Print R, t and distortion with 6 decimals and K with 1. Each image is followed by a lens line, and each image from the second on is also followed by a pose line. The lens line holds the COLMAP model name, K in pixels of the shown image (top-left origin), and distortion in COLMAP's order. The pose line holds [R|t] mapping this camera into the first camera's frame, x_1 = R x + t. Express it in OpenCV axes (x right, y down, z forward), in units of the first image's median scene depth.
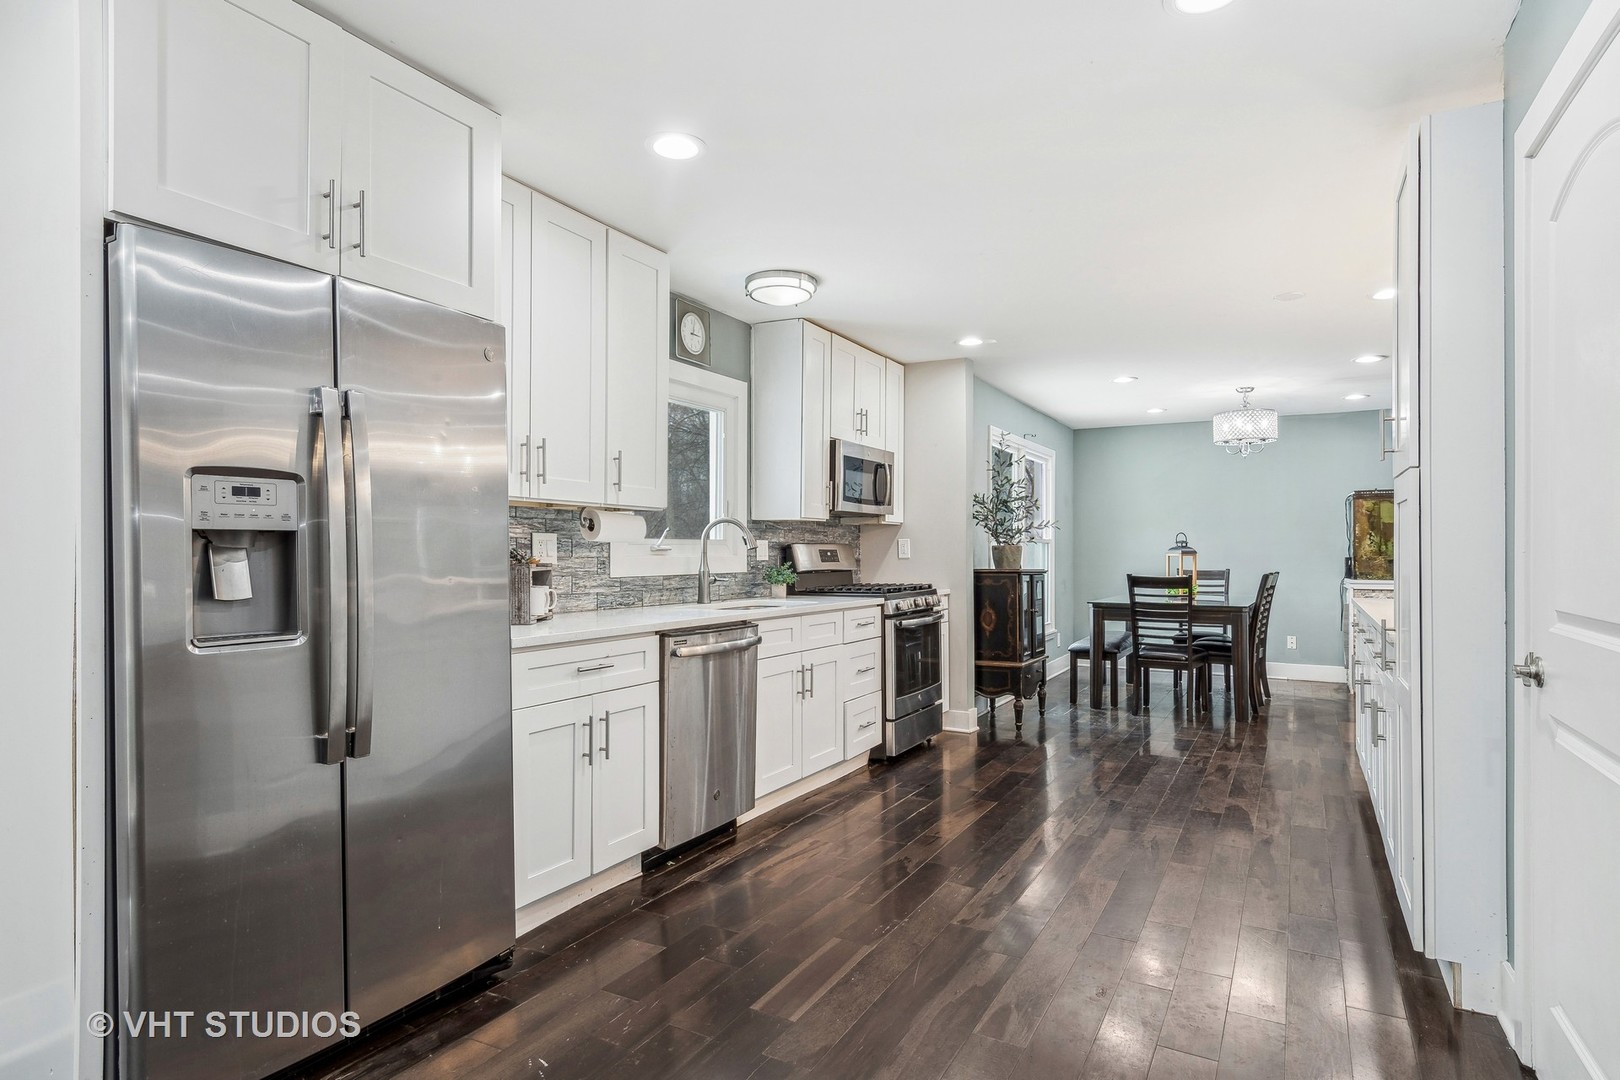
lens RADIAL K [[859.8, 0, 803.5], [0, 859.8, 538.3], [0, 0, 1]] dist [-0.000364, -0.000939]
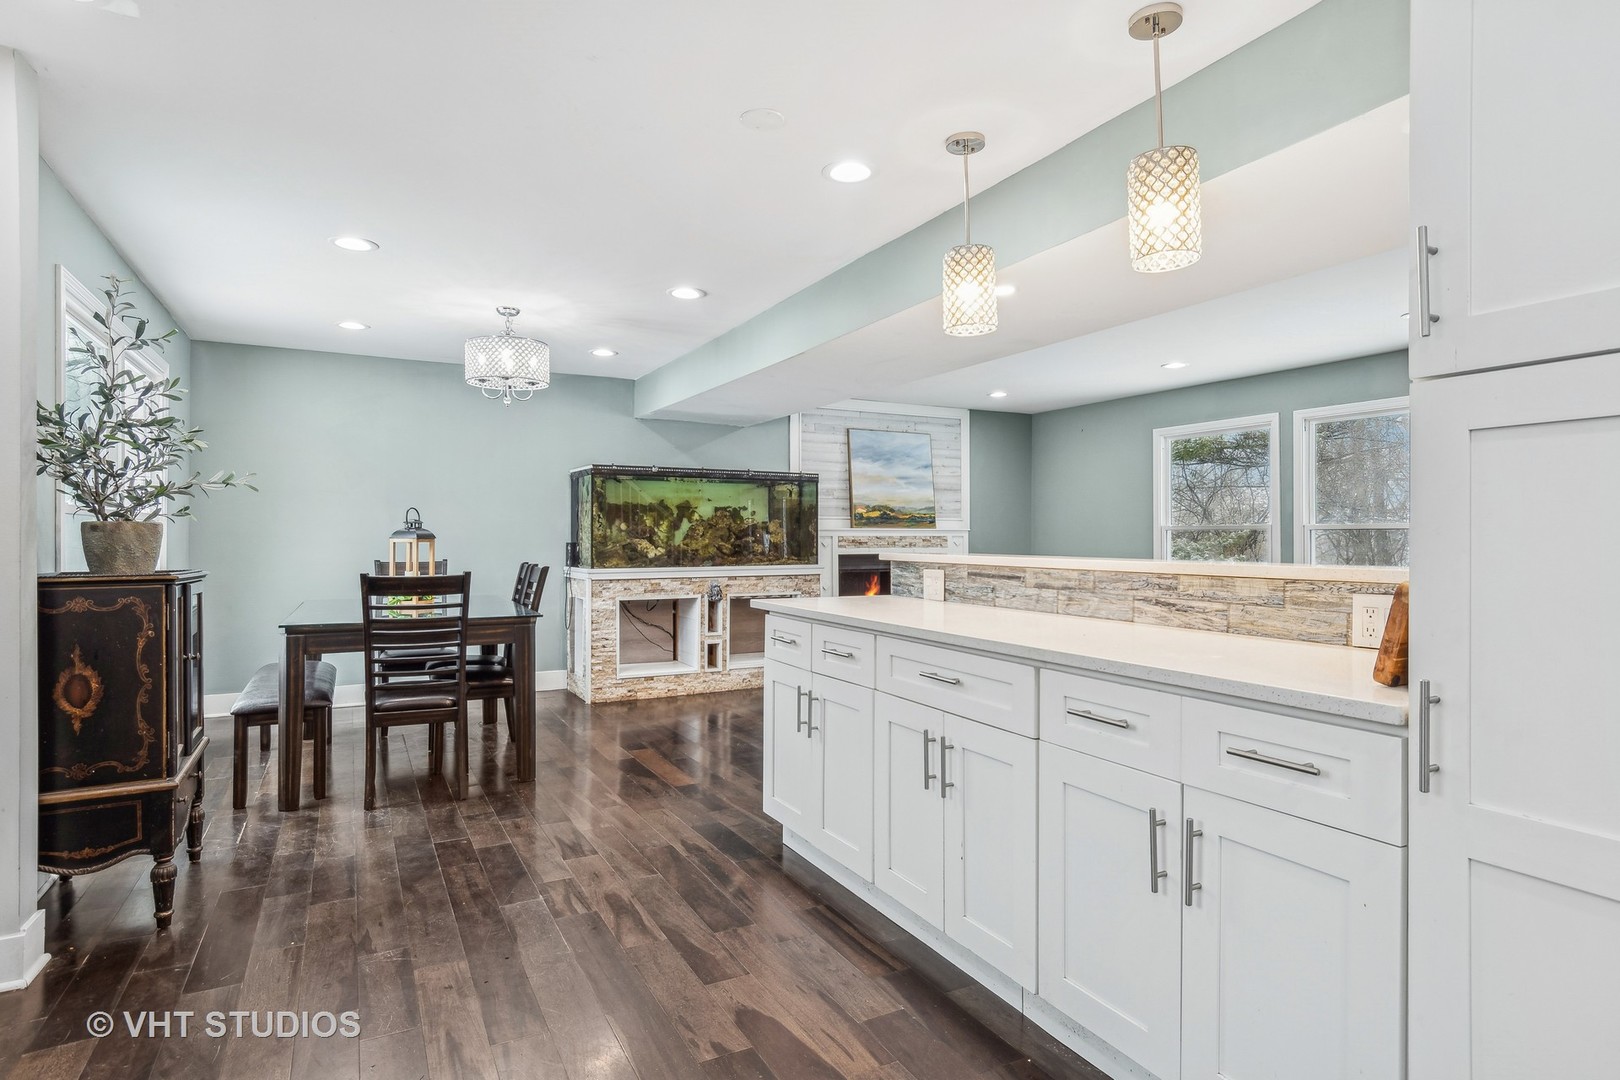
lens RADIAL K [[859.8, 0, 802.6], [0, 859.8, 533.3], [0, 0, 1]] dist [-0.000364, -0.000939]
pose [[0.542764, 0.003001, 0.839880, 0.049668], [-0.011457, 0.999927, 0.003831, 0.008902], [-0.839807, -0.011702, 0.542759, 0.459645]]
